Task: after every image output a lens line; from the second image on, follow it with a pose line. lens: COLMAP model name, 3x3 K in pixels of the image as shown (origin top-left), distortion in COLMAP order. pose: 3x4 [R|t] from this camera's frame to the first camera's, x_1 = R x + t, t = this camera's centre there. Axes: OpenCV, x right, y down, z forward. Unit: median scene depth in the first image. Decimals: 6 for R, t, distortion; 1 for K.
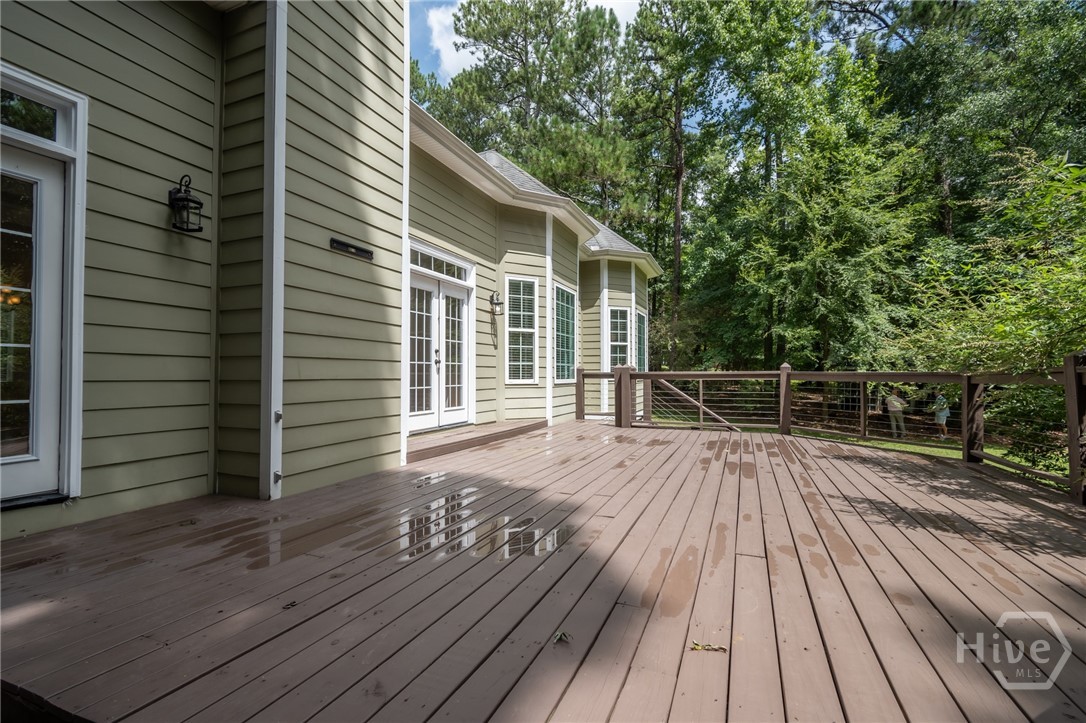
lens RADIAL K [[478.1, 0, 548.5], [0, 478.1, 365.3], [0, 0, 1]] dist [0.007902, -0.003445]
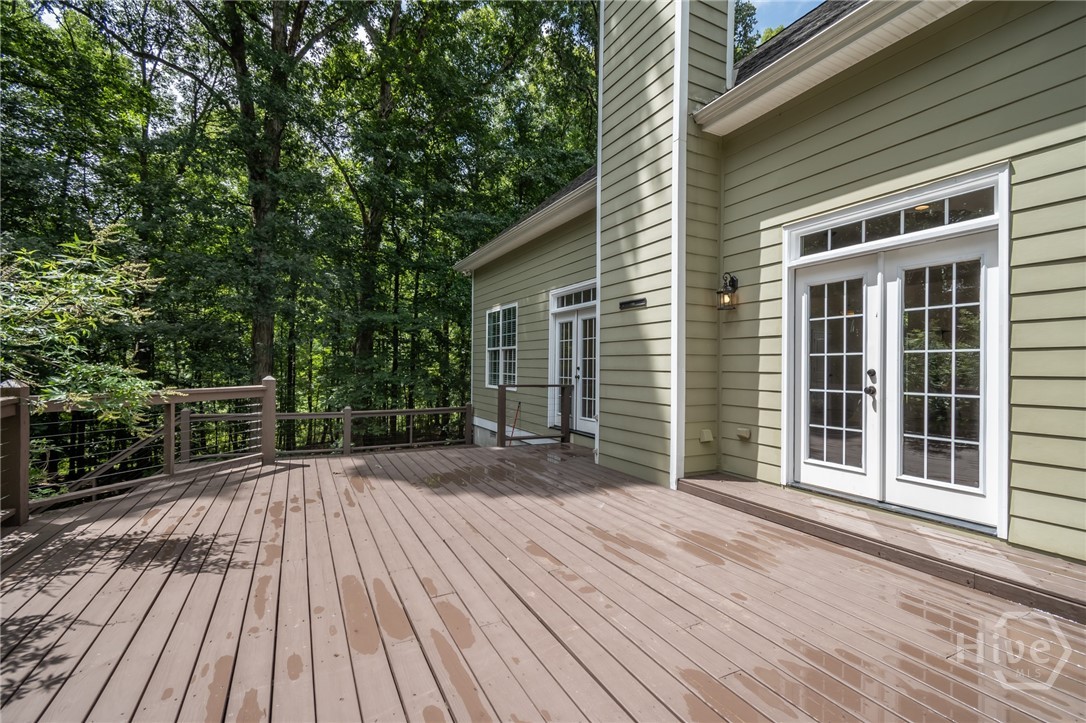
lens RADIAL K [[478.1, 0, 543.1], [0, 478.1, 367.3], [0, 0, 1]] dist [0.007902, -0.003445]
pose [[-0.647772, -0.006948, -0.761803, 1.048834], [0.005181, 0.999895, -0.013524, -0.064539], [0.761817, -0.012707, -0.647668, 2.280613]]
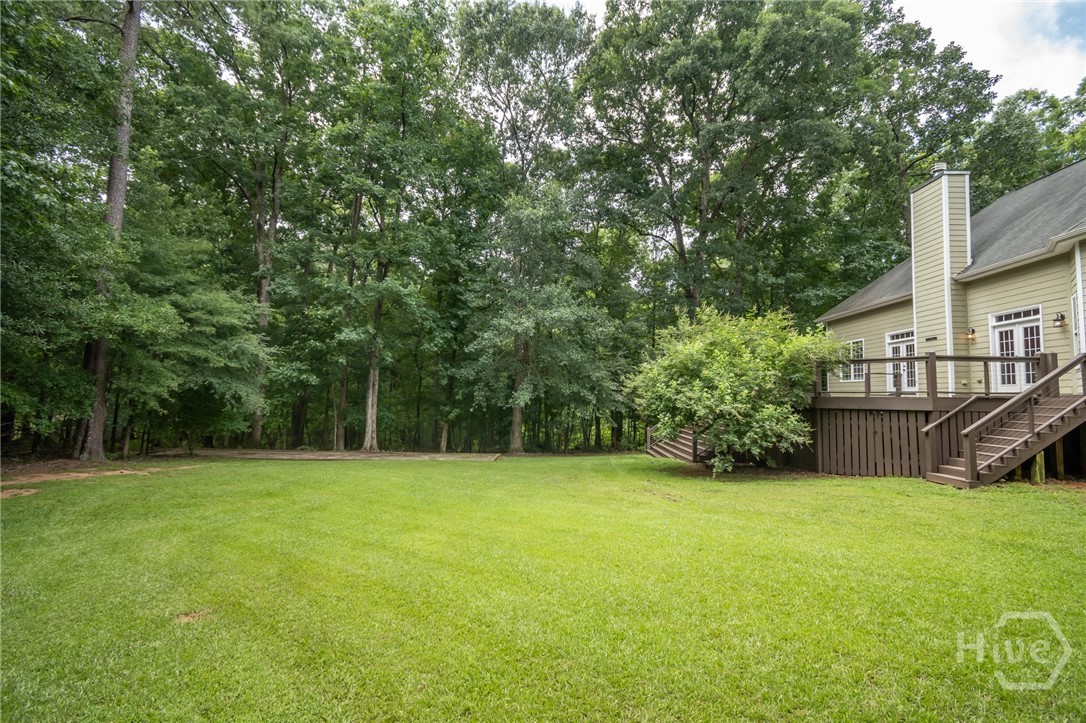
lens RADIAL K [[478.1, 0, 540.8], [0, 478.1, 365.6], [0, 0, 1]] dist [0.007902, -0.003445]
pose [[-0.944305, -0.050200, -0.325220, 5.150315], [-0.024285, 0.996232, -0.083263, 0.503143], [0.328175, -0.070728, -0.941965, 4.877237]]
